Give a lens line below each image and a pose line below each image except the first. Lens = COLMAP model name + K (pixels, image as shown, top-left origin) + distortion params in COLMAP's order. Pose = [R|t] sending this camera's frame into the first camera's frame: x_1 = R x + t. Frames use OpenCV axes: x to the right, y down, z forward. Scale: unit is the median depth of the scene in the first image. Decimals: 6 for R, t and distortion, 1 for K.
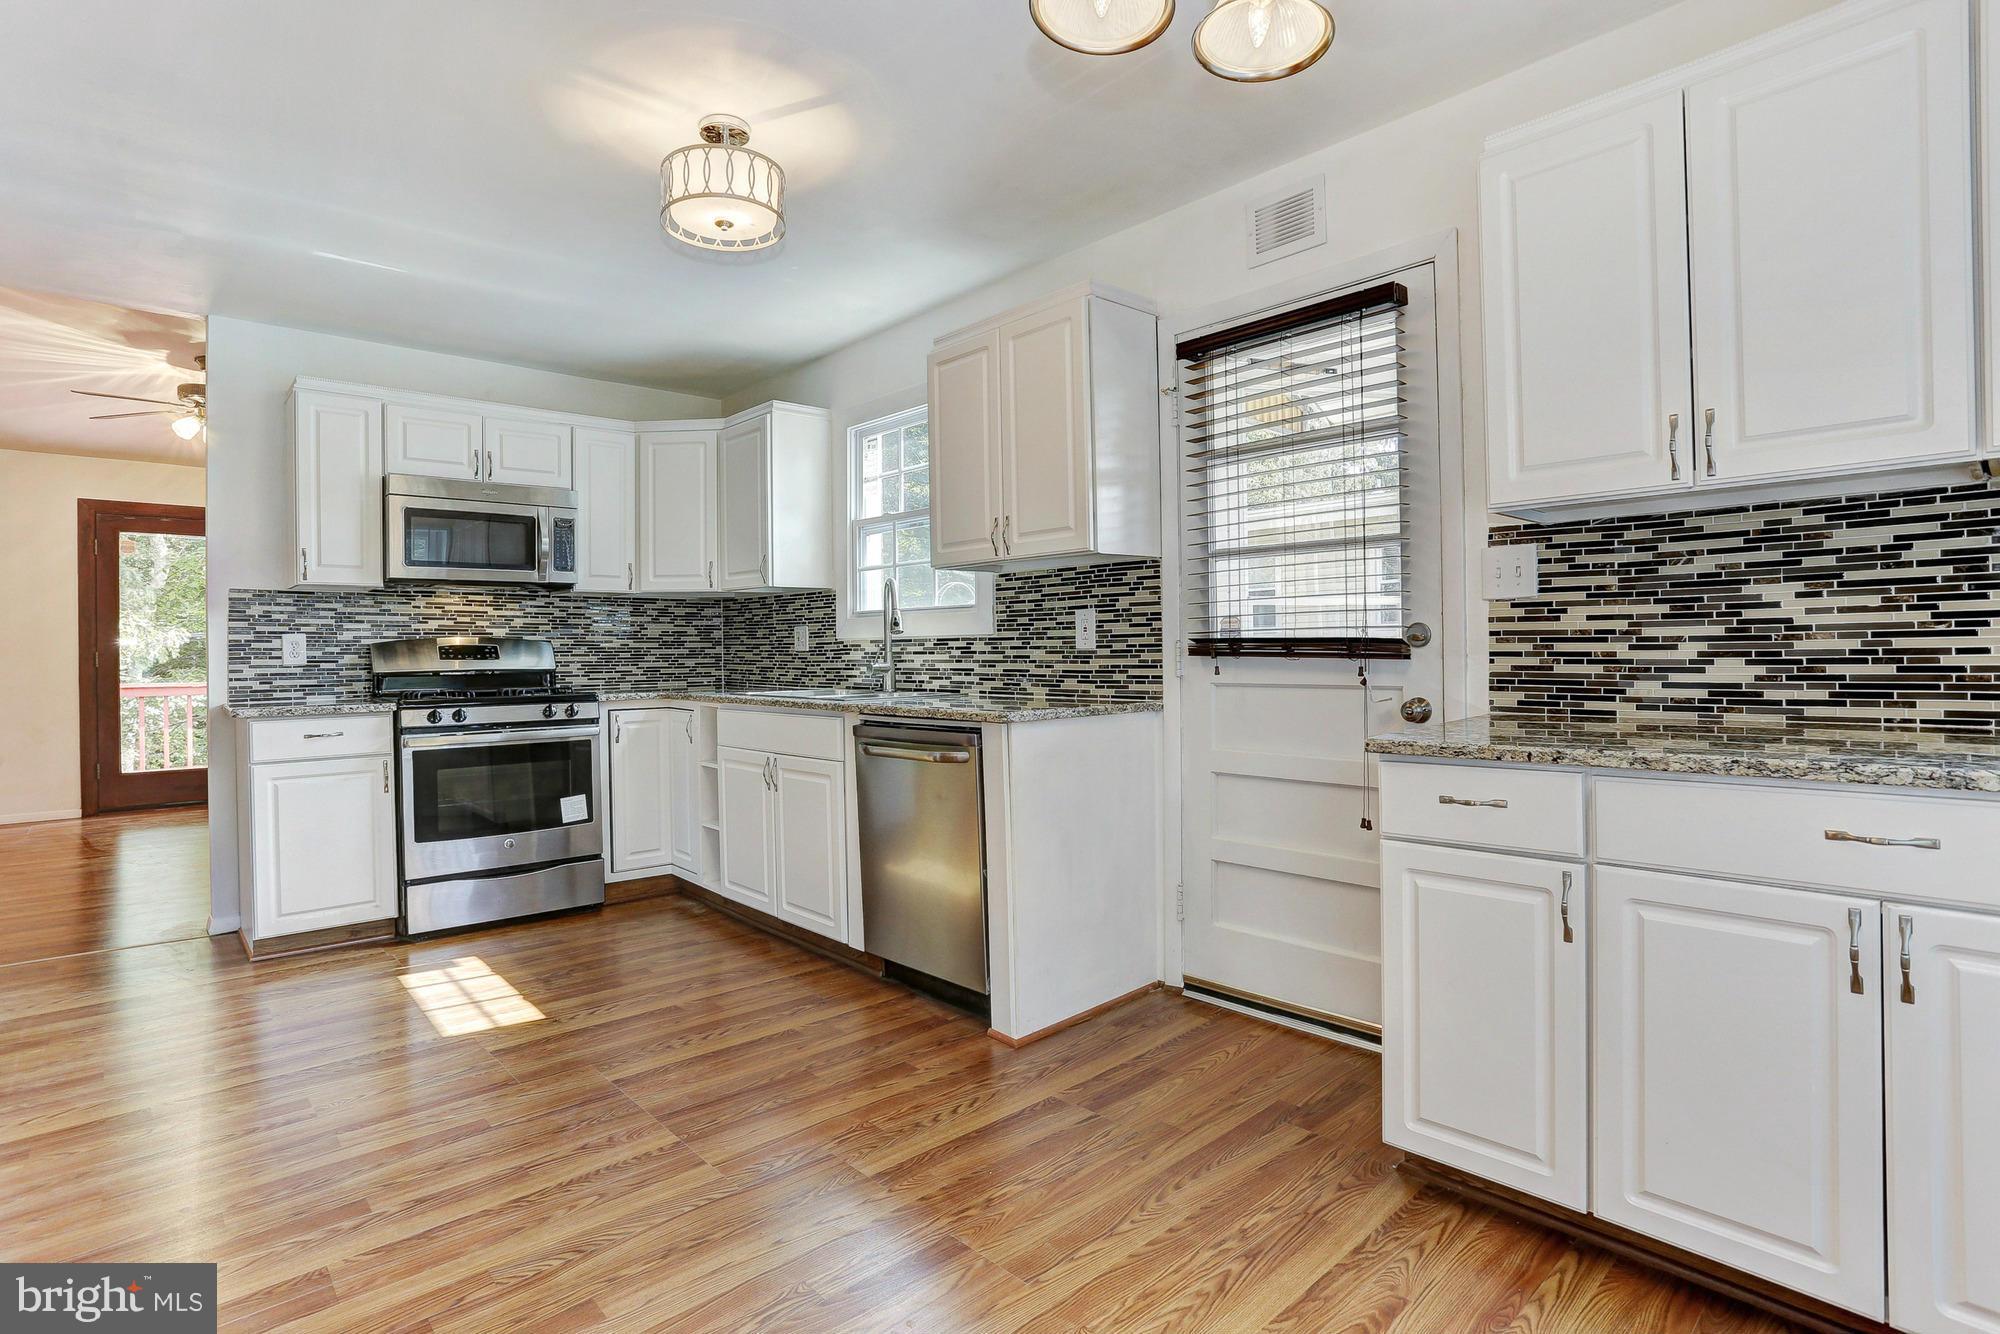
lens RADIAL K [[985.7, 0, 991.8], [0, 985.7, 653.2], [0, 0, 1]] dist [-0.078015, 0.039690]
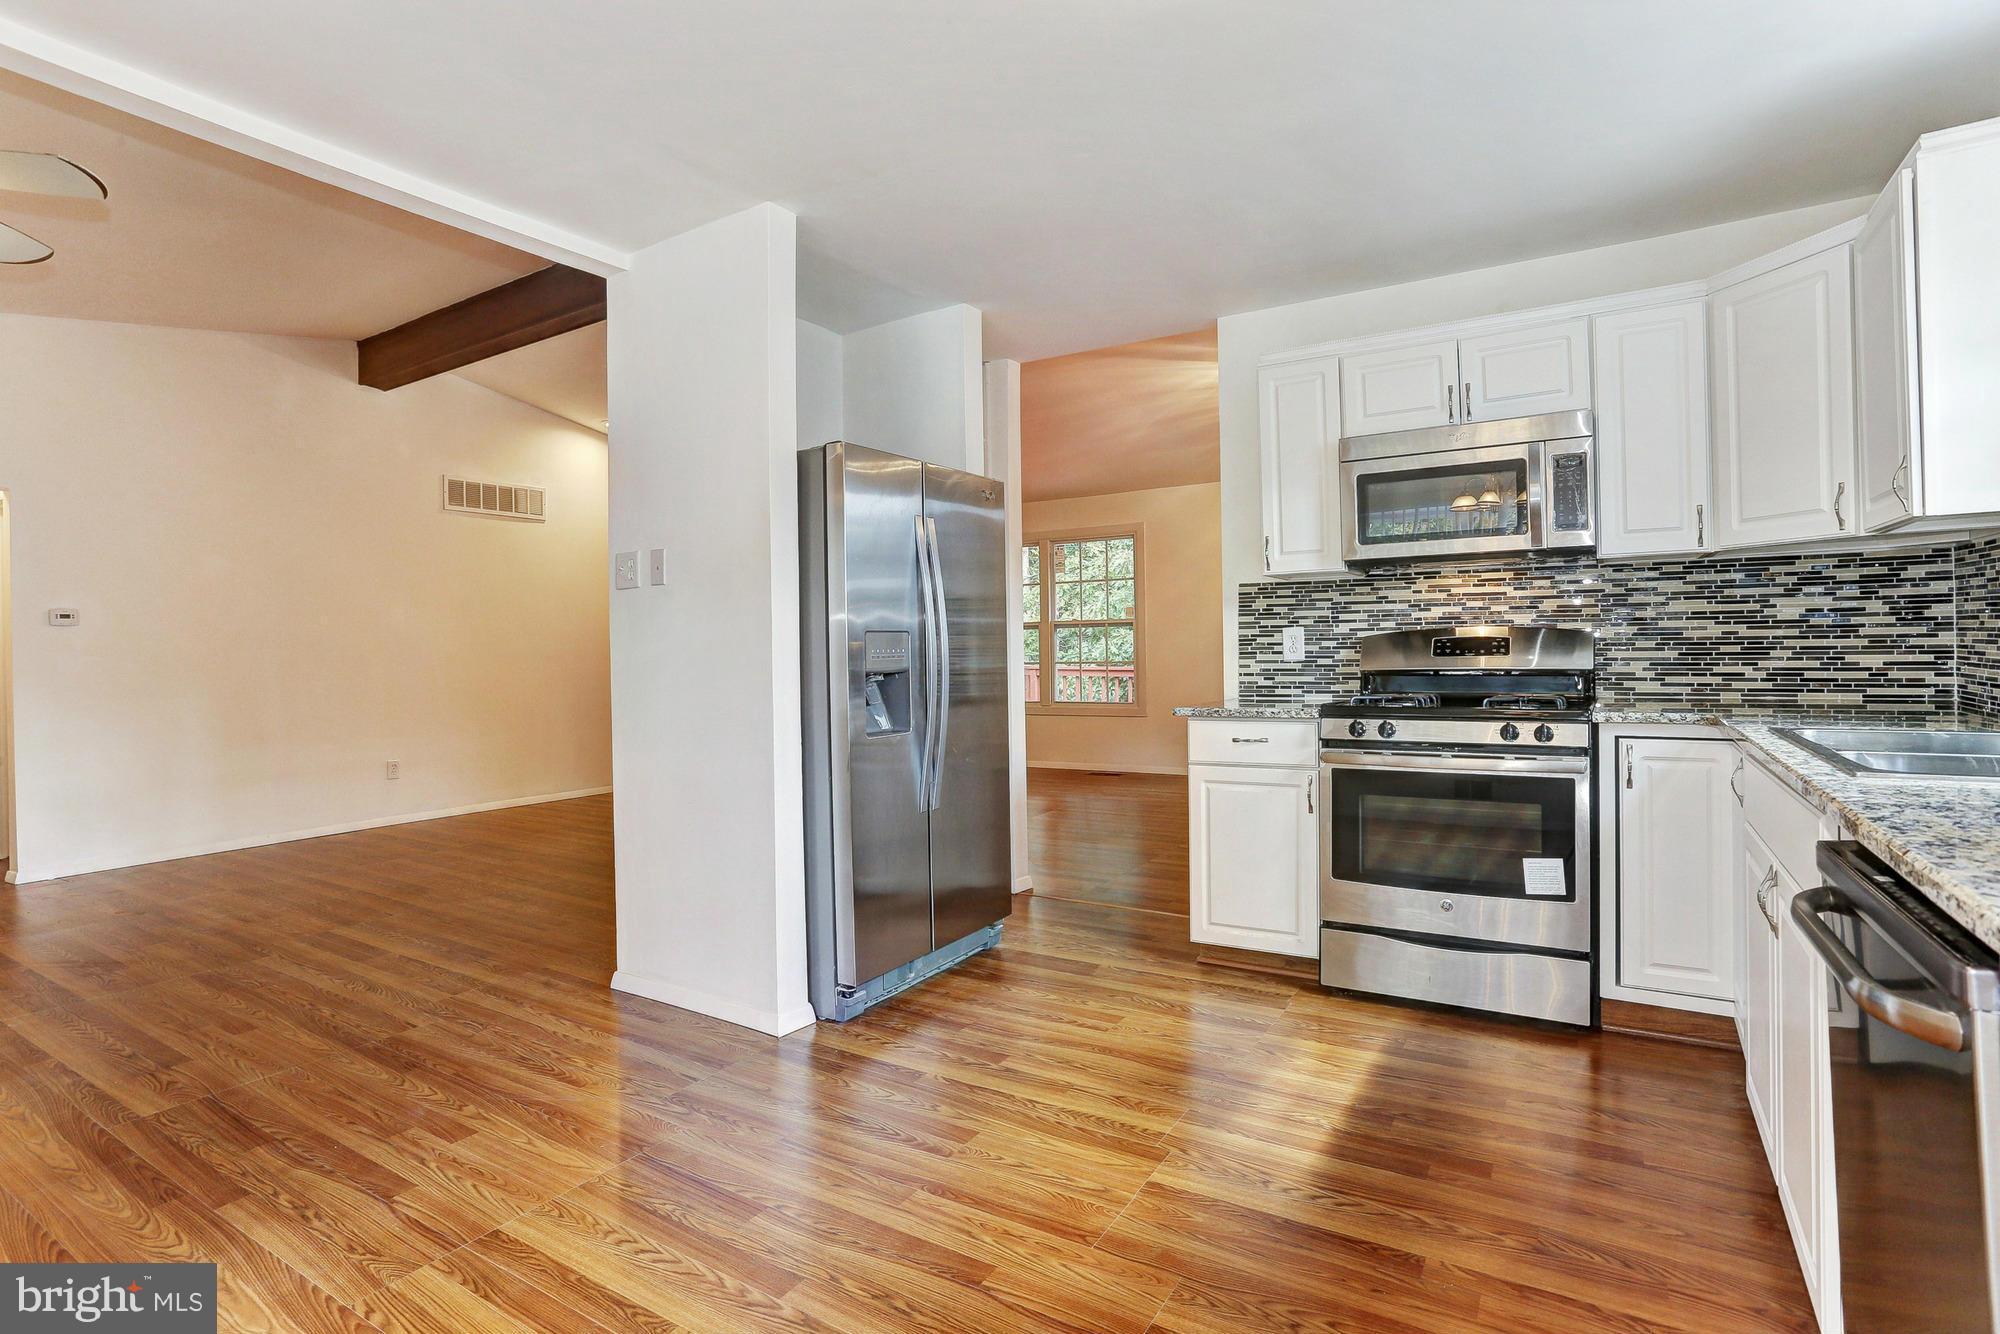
lens RADIAL K [[985.7, 0, 991.8], [0, 985.7, 653.2], [0, 0, 1]] dist [-0.078015, 0.039690]
pose [[0.265393, 0.011043, -0.964077, 0.142251], [0.011623, 0.999825, 0.014652, -0.014430], [0.964070, -0.015094, 0.265218, 0.531670]]
